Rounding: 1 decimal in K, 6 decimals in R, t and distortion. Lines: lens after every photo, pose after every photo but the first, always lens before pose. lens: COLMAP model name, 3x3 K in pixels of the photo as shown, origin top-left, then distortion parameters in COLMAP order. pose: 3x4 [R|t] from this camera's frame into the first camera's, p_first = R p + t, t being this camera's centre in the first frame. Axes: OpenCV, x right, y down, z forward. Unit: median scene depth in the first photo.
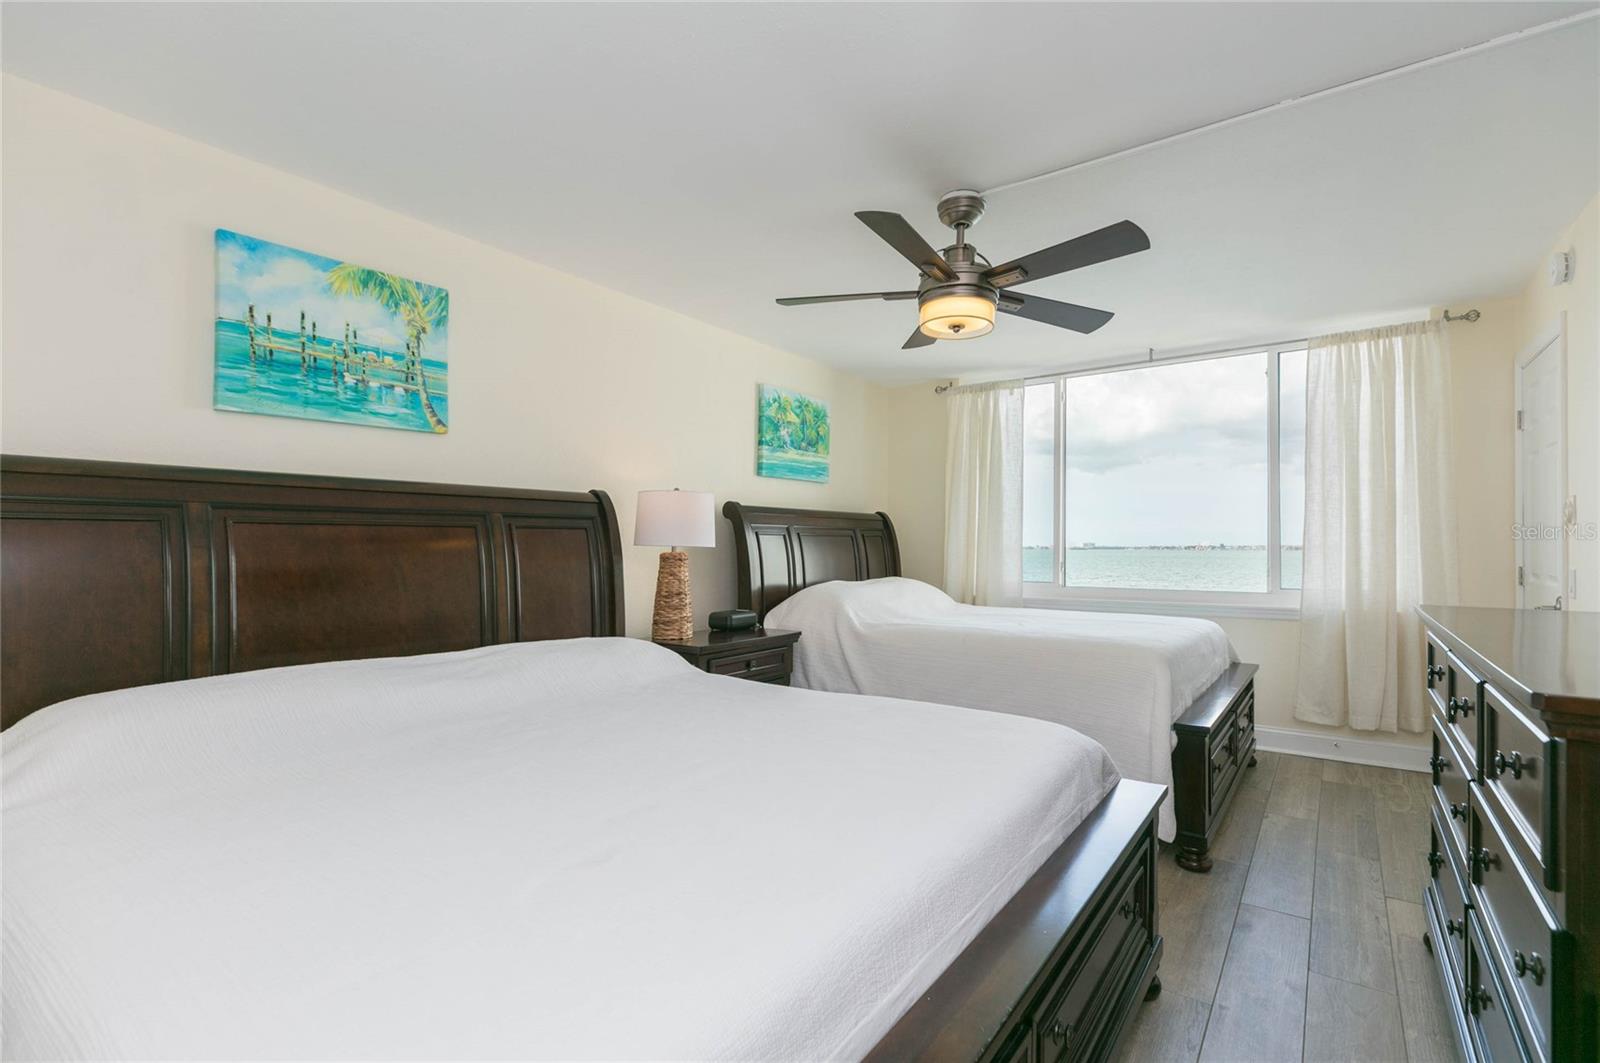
lens RADIAL K [[726.9, 0, 787.6], [0, 726.9, 533.2], [0, 0, 1]] dist [0.002536, 0.000084]
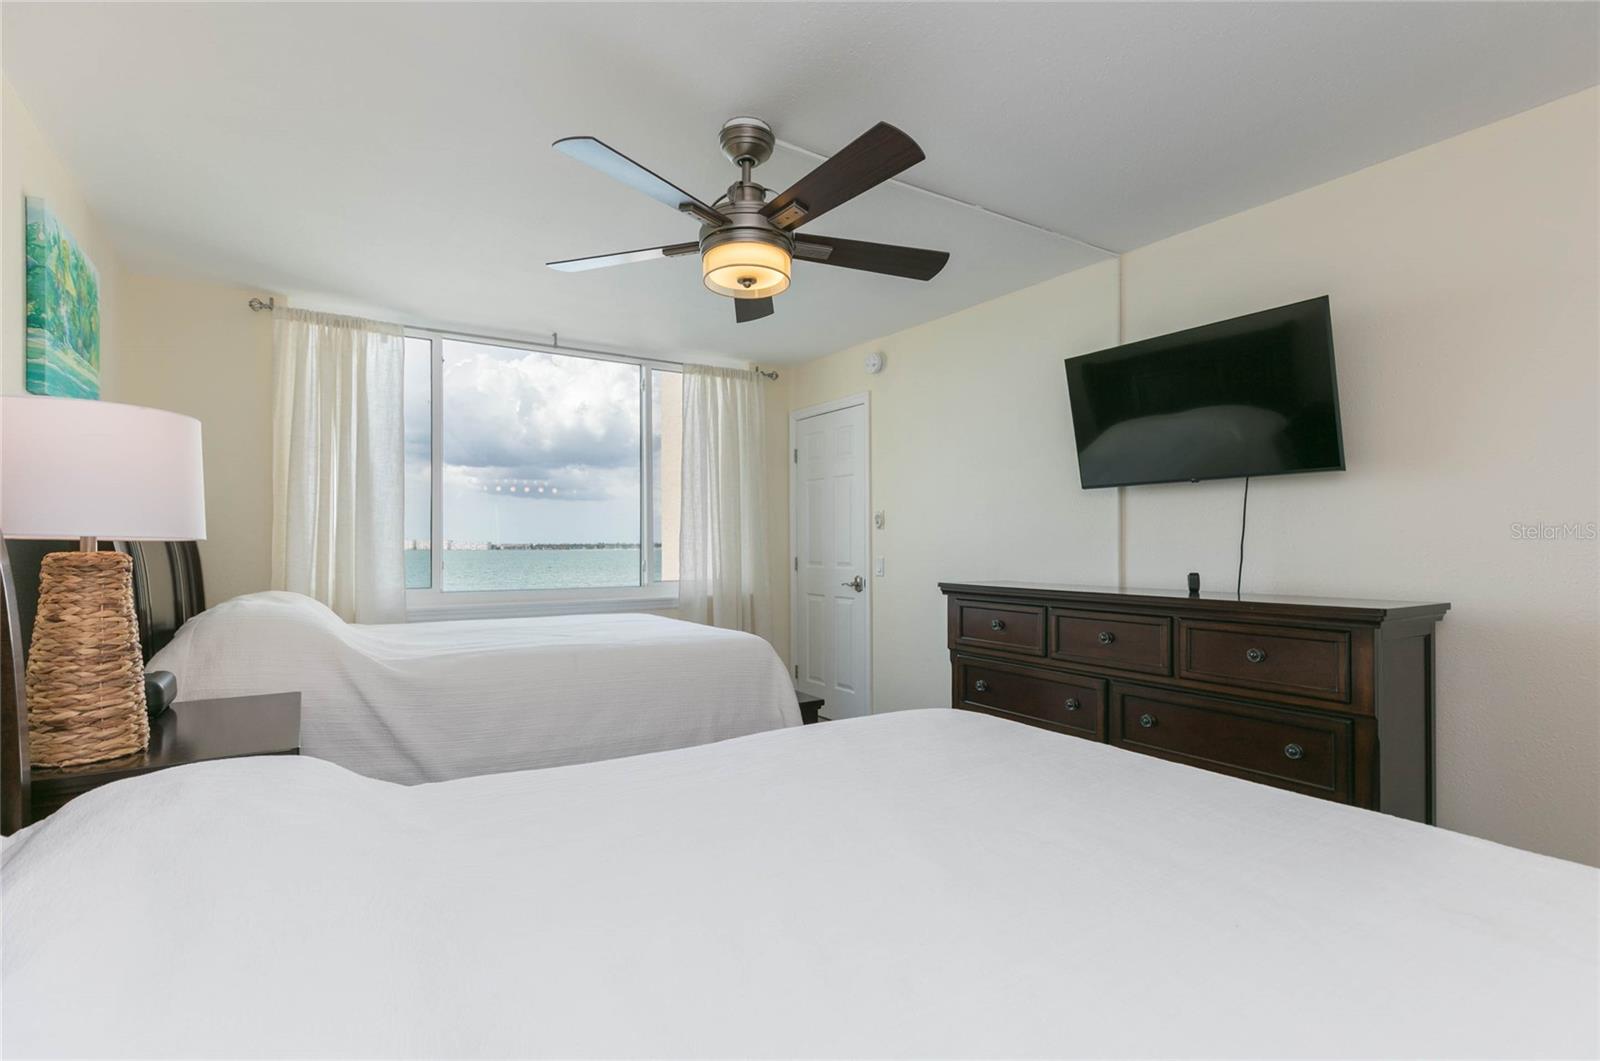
lens RADIAL K [[781.6, 0, 801.5], [0, 781.6, 546.4], [0, 0, 1]] dist [0.023421, -0.000172]
pose [[0.345245, -0.001950, 0.938511, -0.419486], [-0.011206, 0.999918, 0.006200, 0.013889], [-0.938446, -0.012657, 0.345194, 0.426222]]
